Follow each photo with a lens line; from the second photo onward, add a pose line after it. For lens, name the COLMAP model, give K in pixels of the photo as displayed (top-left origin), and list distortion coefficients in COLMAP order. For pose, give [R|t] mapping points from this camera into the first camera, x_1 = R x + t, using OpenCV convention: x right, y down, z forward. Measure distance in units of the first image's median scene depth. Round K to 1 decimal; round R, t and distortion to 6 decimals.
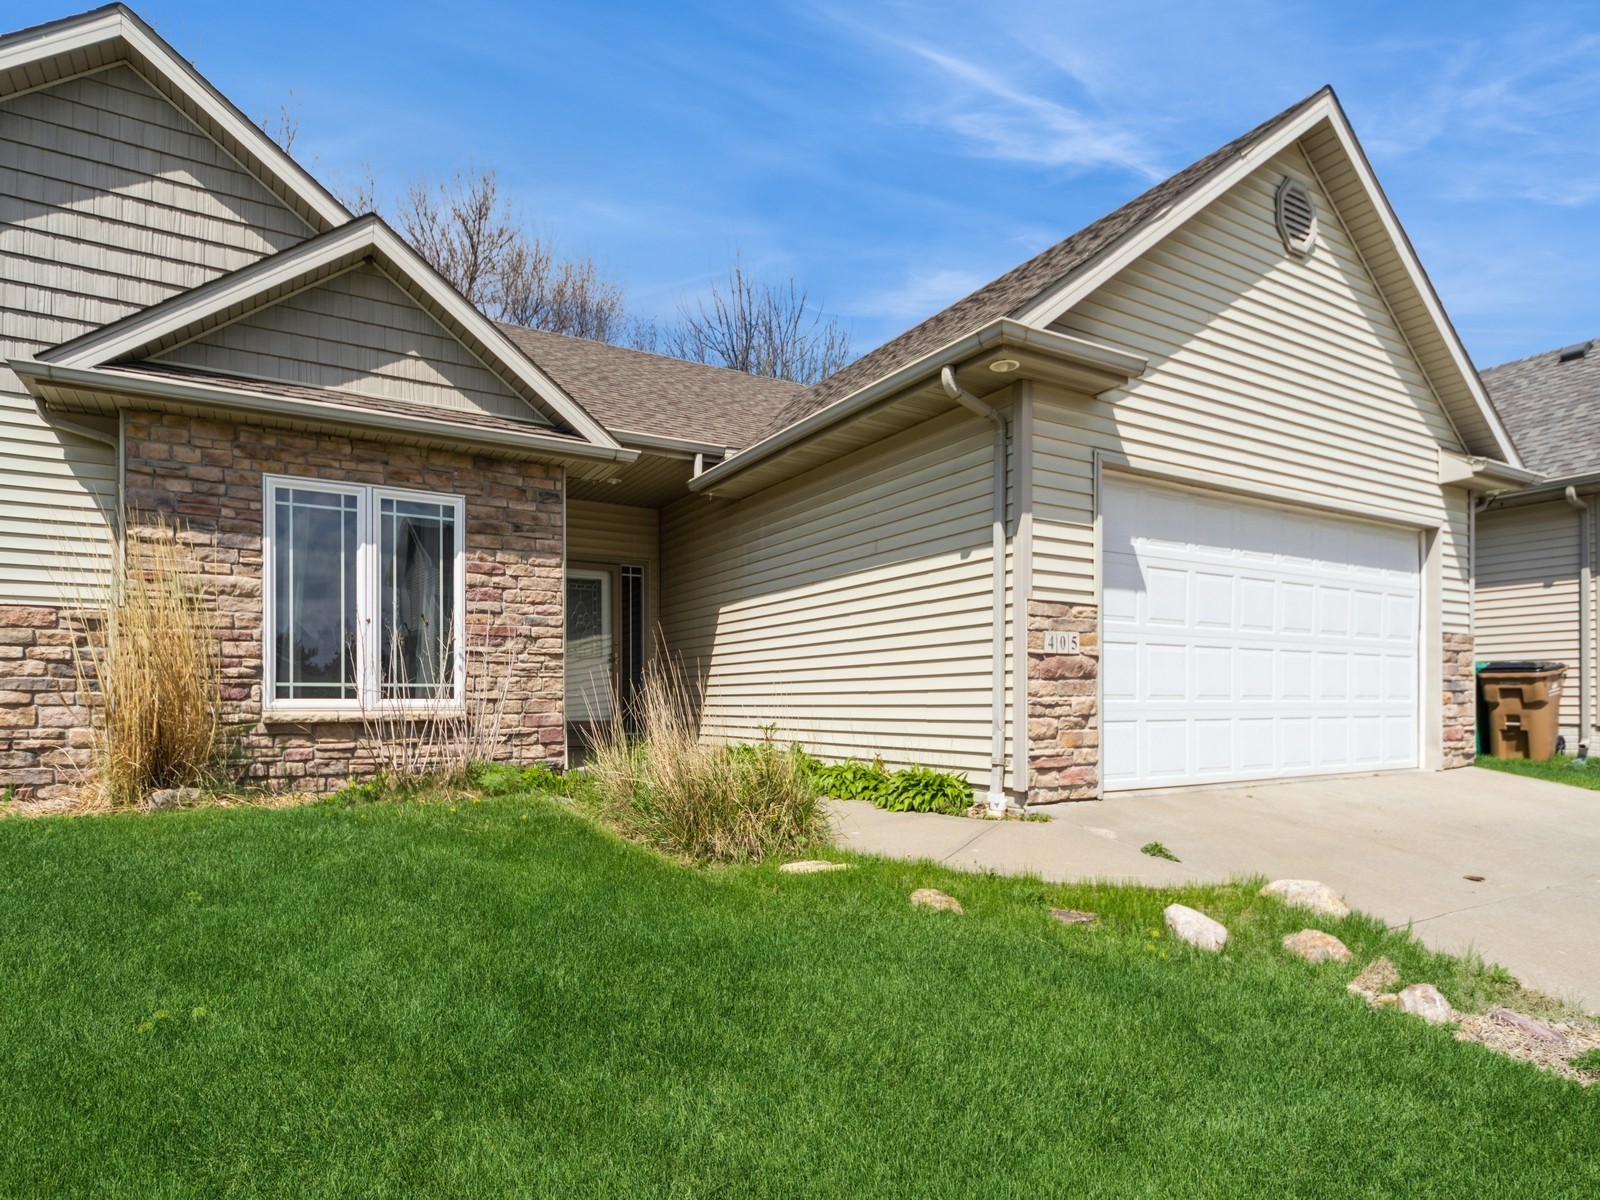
lens RADIAL K [[1026.8, 0, 642.3], [0, 1026.8, 695.7], [0, 0, 1]] dist [0.010799, -0.002728]
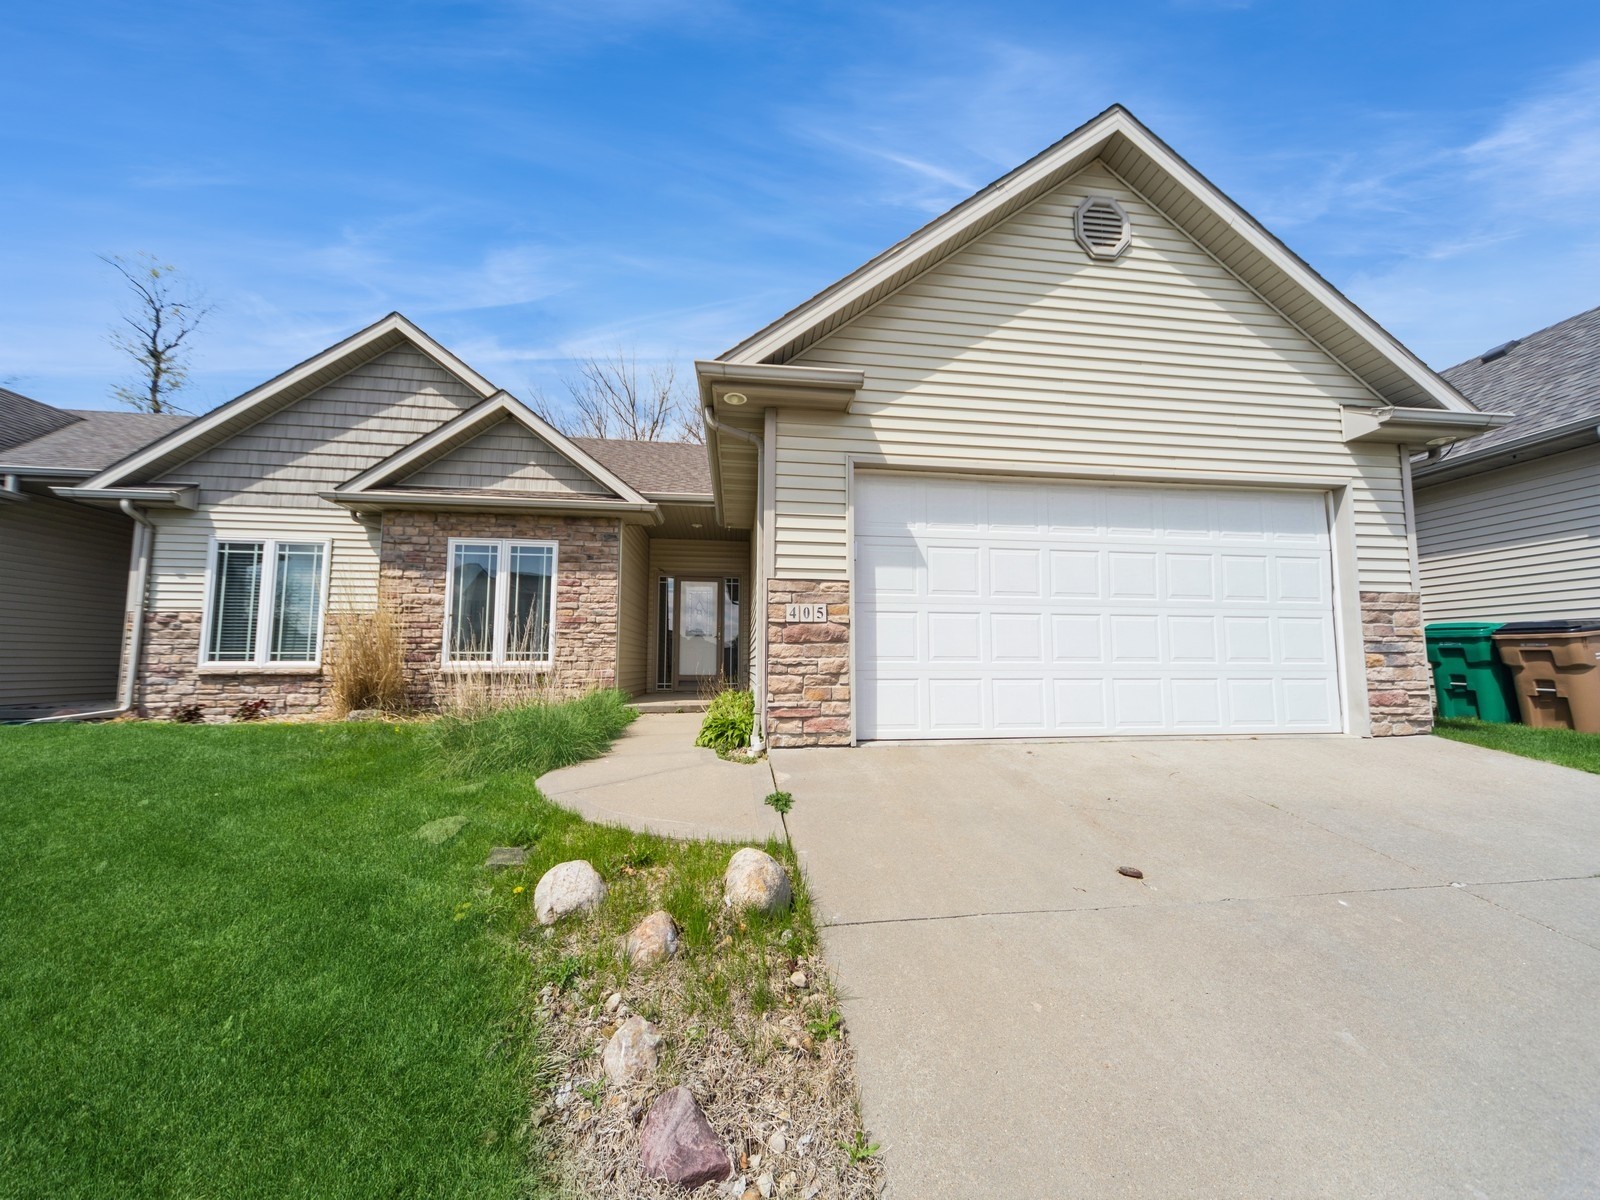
lens RADIAL K [[556.1, 0, 750.3], [0, 556.1, 617.2], [0, 0, 1]] dist [0.014300, -0.000927]
pose [[0.912221, -0.032528, -0.408405, 0.524748], [0.000110, 0.996863, -0.079150, 0.004398], [0.409698, 0.072158, 0.909363, 0.324347]]
